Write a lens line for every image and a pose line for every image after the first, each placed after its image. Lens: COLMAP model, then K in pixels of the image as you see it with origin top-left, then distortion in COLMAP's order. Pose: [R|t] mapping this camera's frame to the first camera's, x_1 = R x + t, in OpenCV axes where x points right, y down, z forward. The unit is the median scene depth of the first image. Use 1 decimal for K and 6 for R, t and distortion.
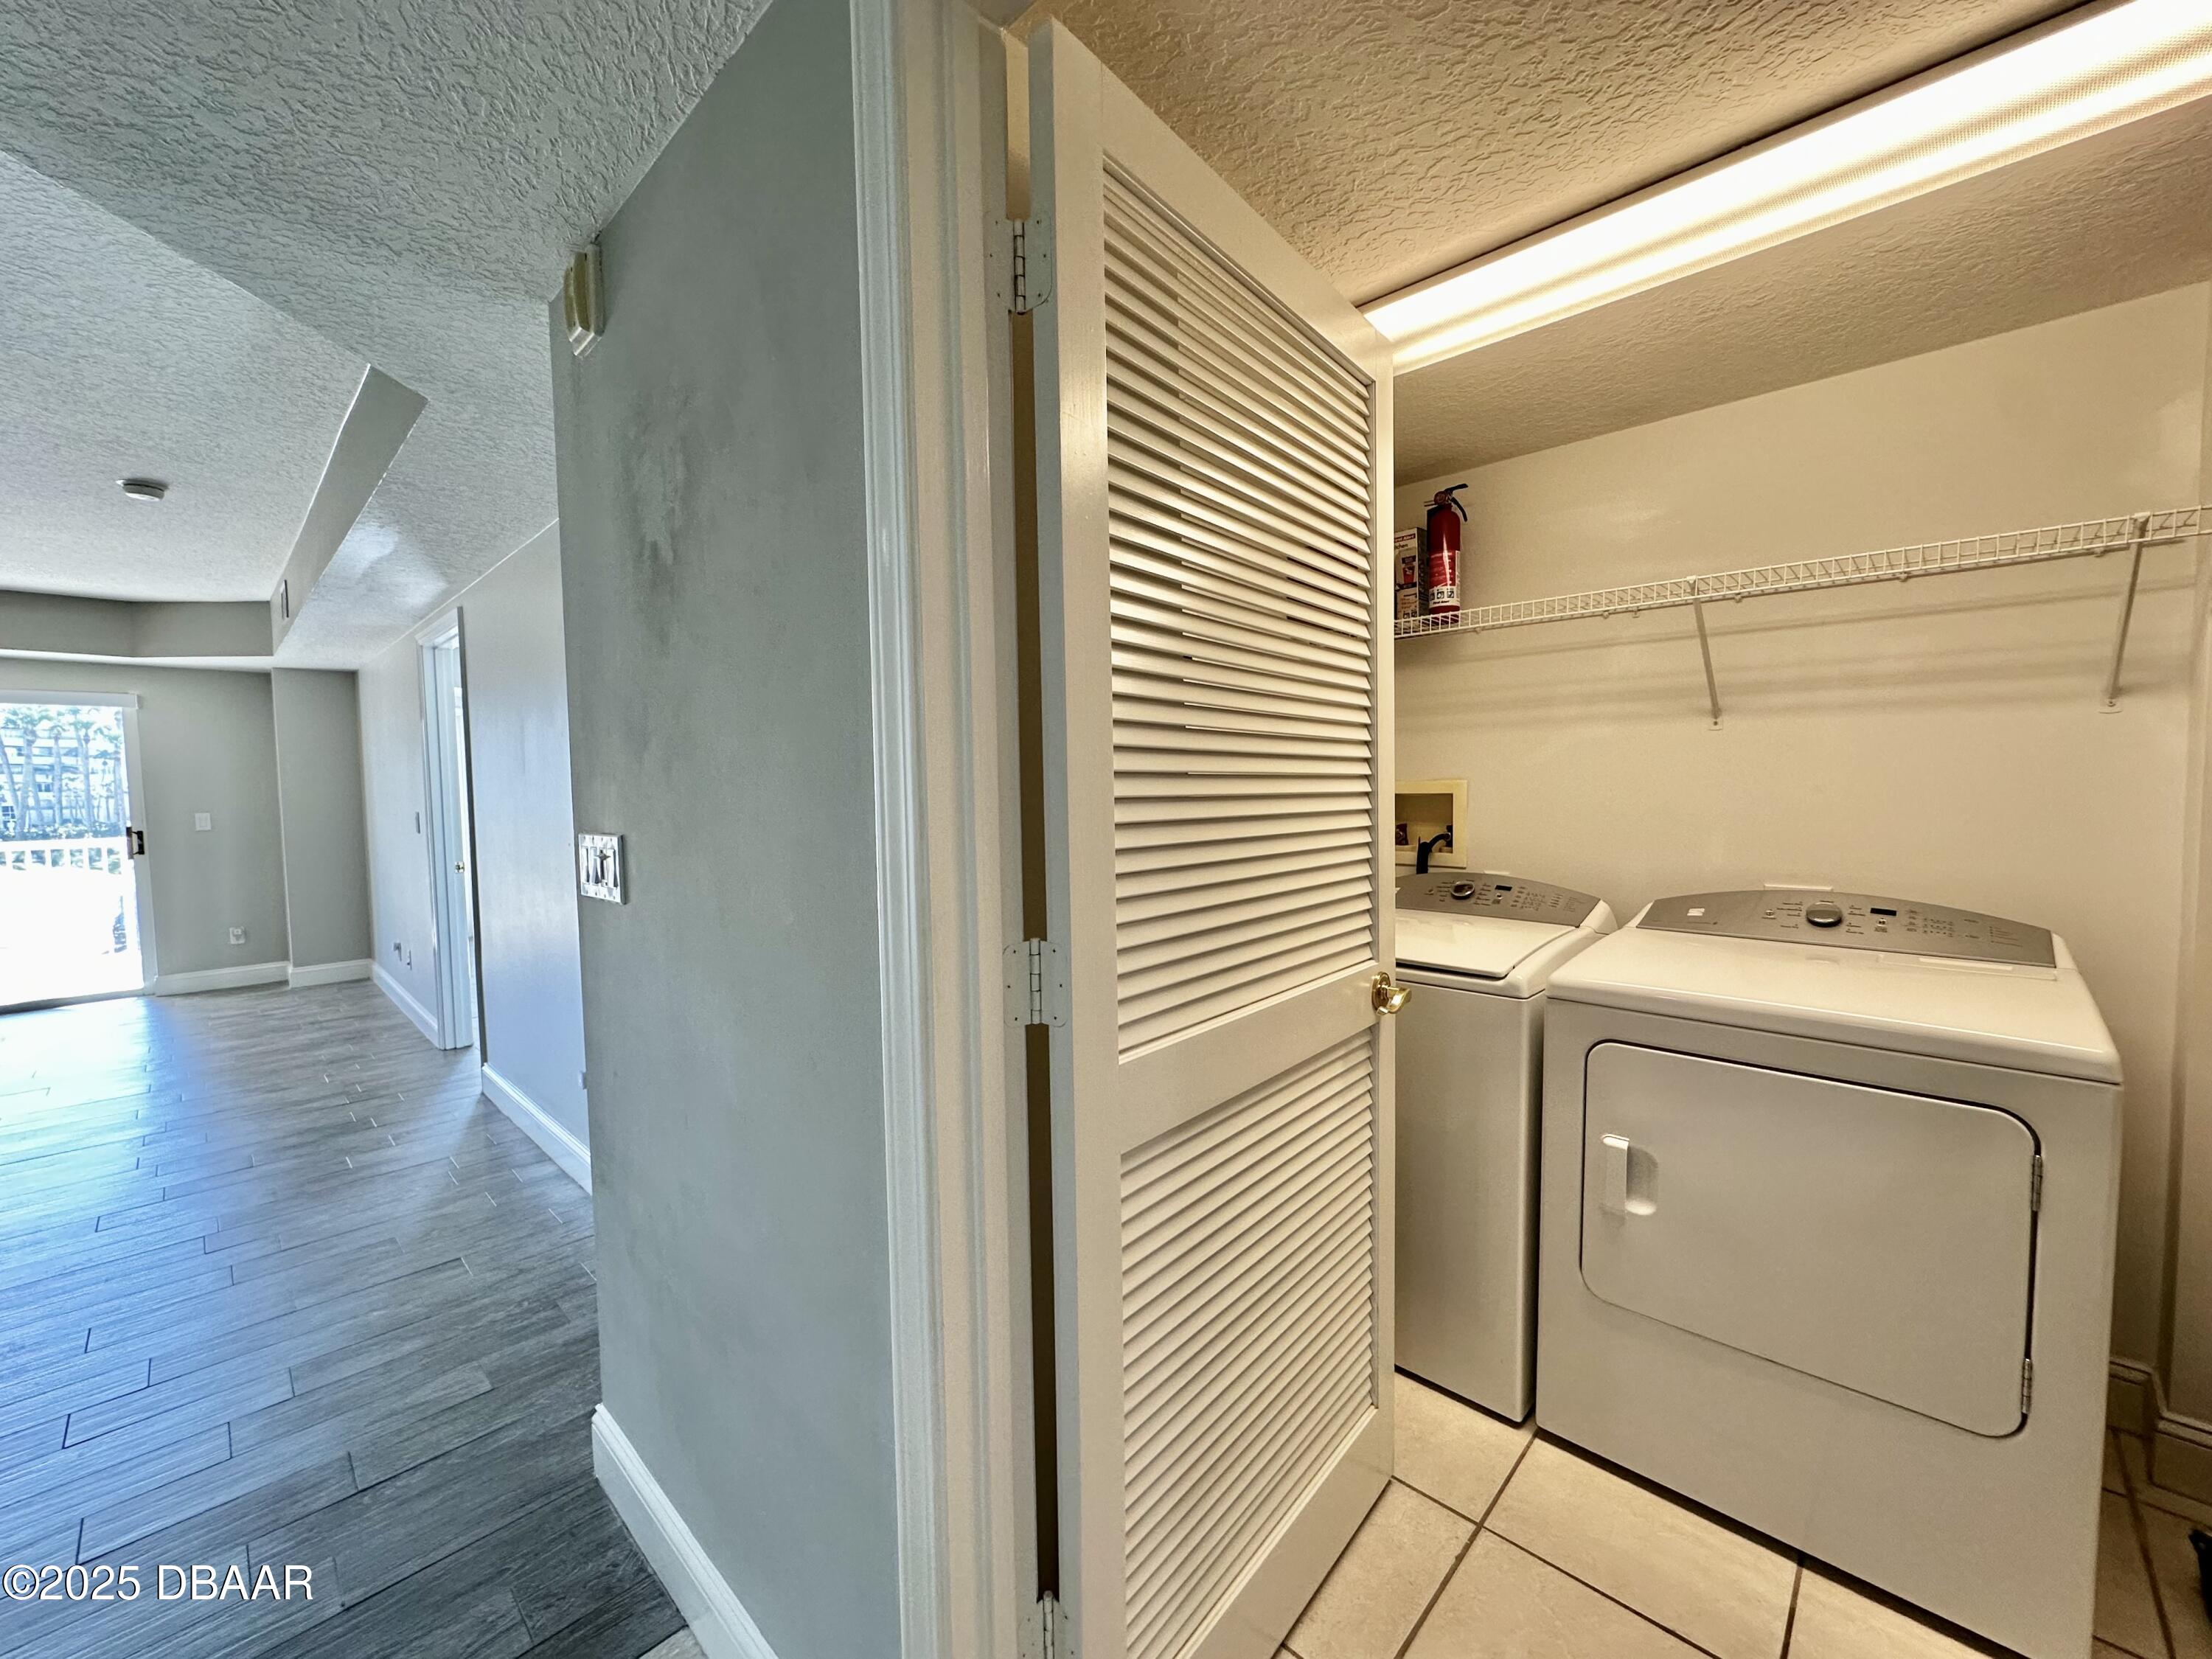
lens RADIAL K [[882.7, 0, 1110.0], [0, 882.7, 828.9], [0, 0, 1]] dist [-0.002489, -0.000401]
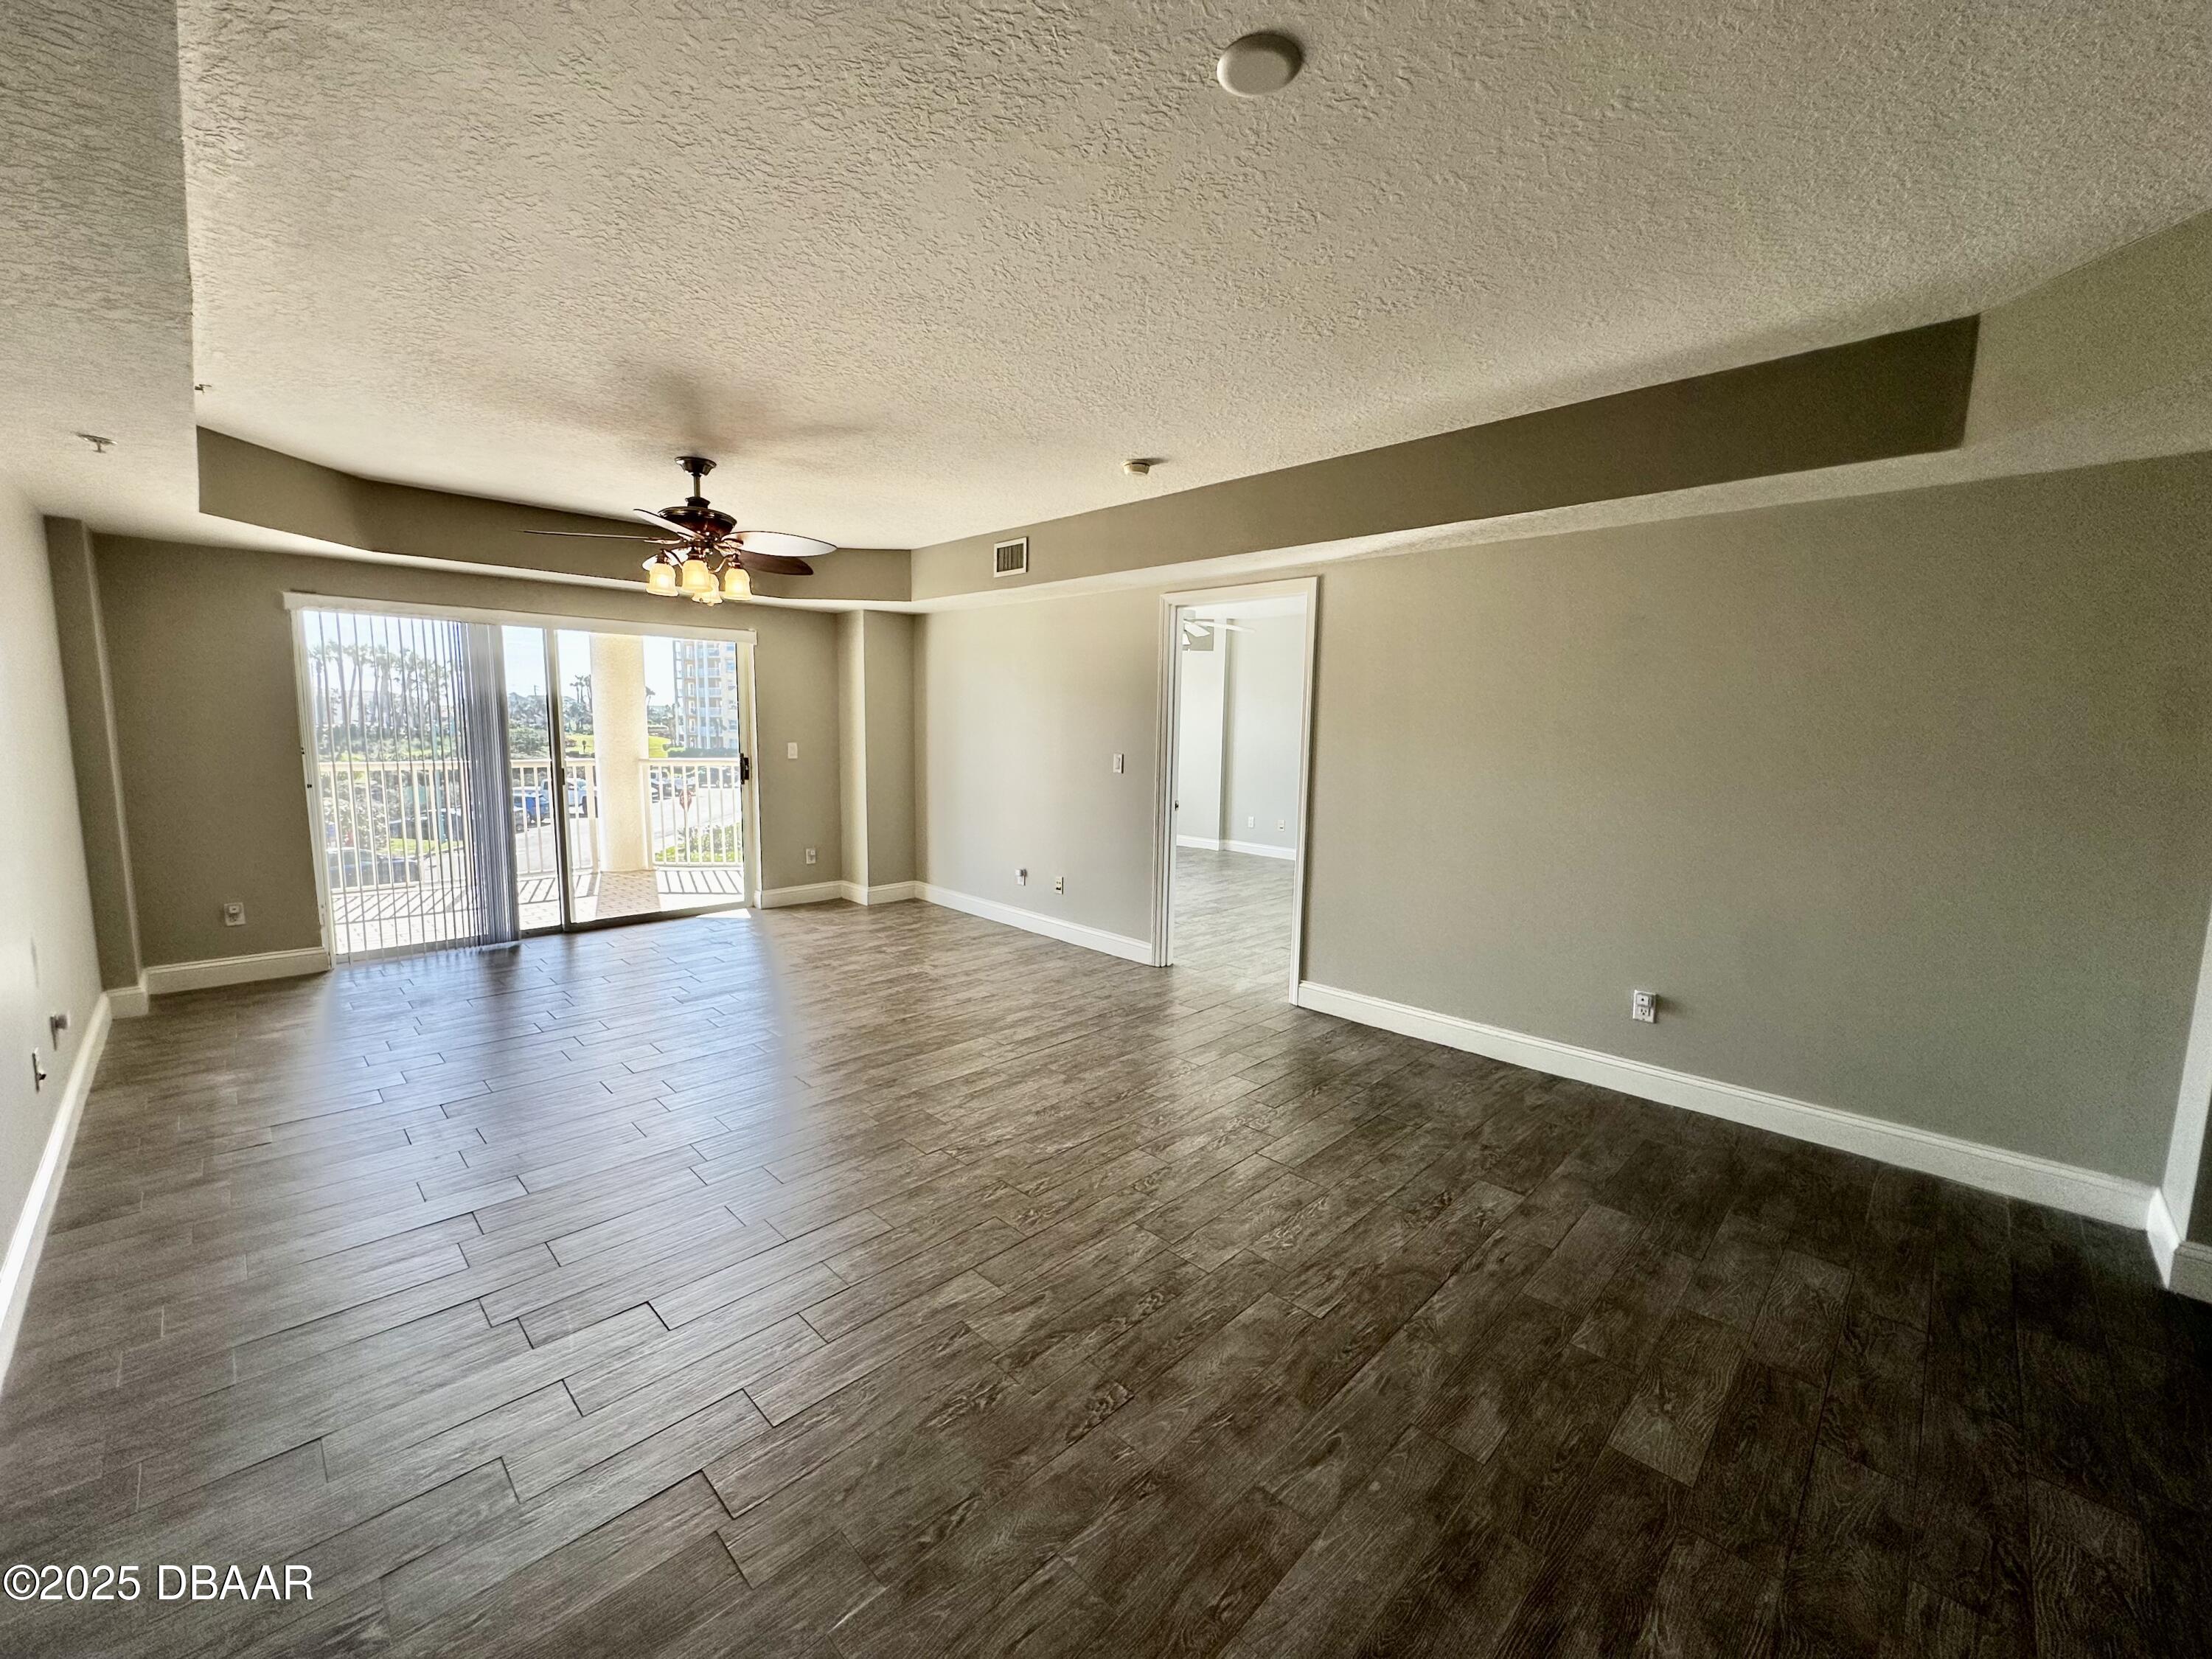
lens RADIAL K [[883.9, 0, 1103.0], [0, 883.9, 829.0], [0, 0, 1]] dist [-0.005121, -0.000128]
pose [[0.999180, 0.037255, -0.015840, -0.816119], [-0.036086, 0.996991, 0.068605, -0.000758], [0.018348, -0.067977, 0.997518, -0.115119]]
